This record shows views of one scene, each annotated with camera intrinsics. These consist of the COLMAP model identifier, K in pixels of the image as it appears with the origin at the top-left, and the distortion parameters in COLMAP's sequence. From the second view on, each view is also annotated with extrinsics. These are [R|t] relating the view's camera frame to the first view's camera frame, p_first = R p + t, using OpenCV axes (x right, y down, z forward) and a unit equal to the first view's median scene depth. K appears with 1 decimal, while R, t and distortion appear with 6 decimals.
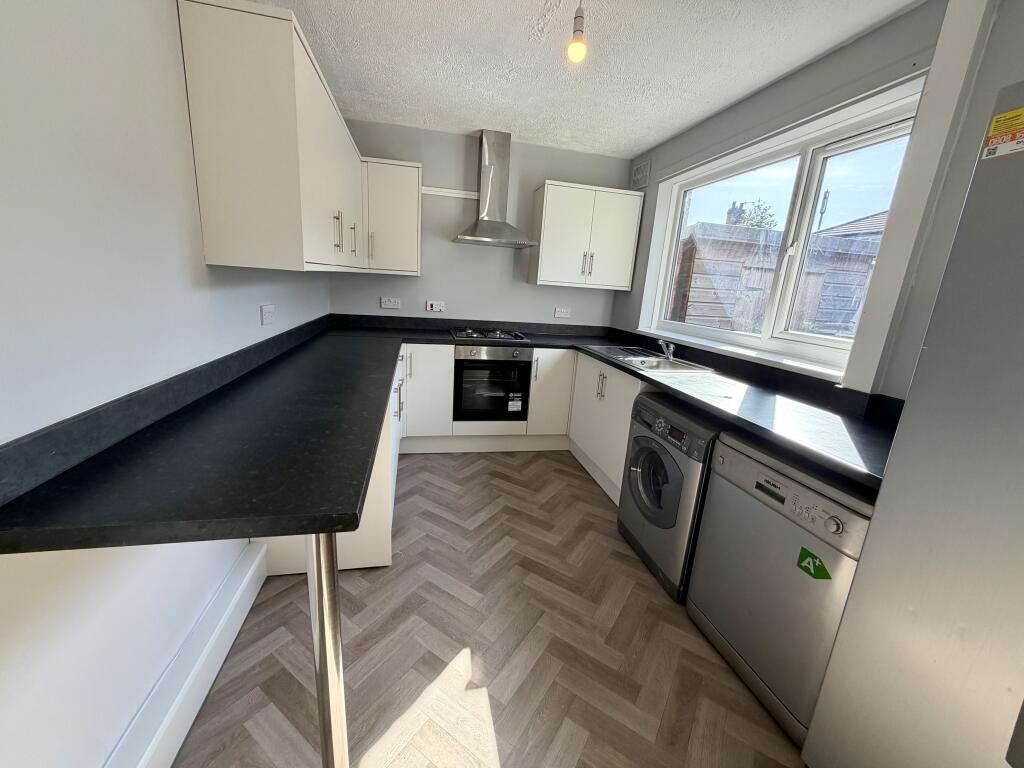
lens RADIAL K [[409.4, 0, 508.3], [0, 409.4, 385.9], [0, 0, 1]] dist [-0.002427, -0.000542]
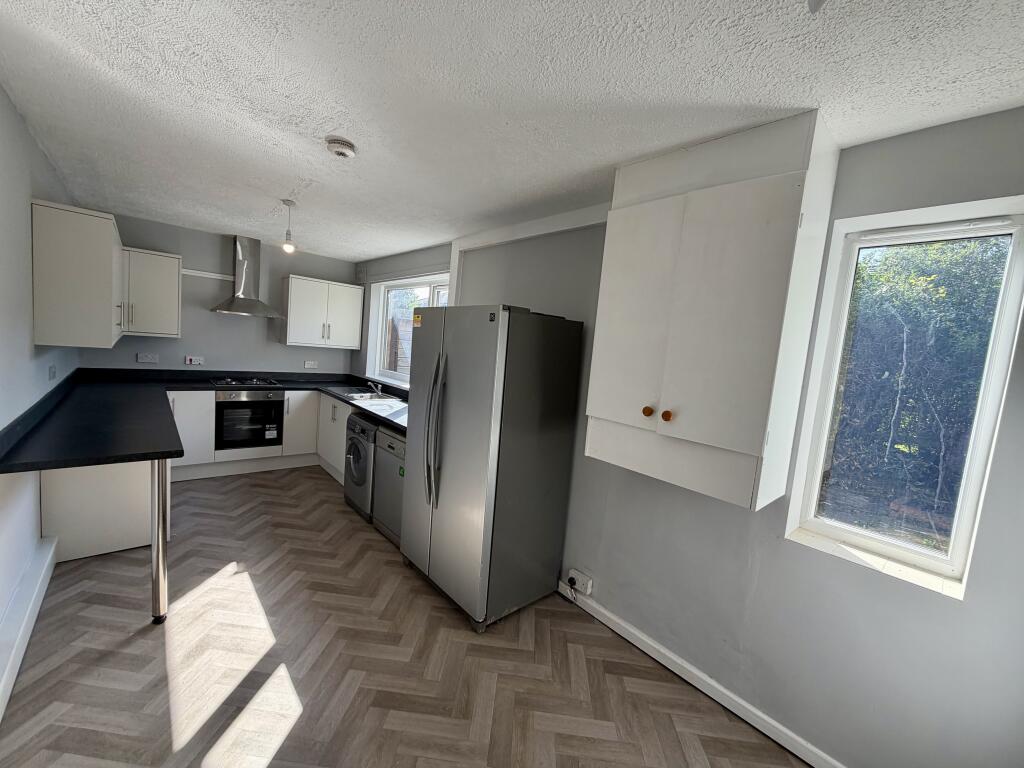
lens RADIAL K [[409.4, 0, 512.4], [0, 409.4, 384.9], [0, 0, 1]] dist [-0.002427, -0.000542]
pose [[0.868382, -0.032978, 0.494797, 0.046992], [0.086121, 0.992653, -0.084985, 0.073120], [-0.488360, 0.116412, 0.864843, -0.589828]]
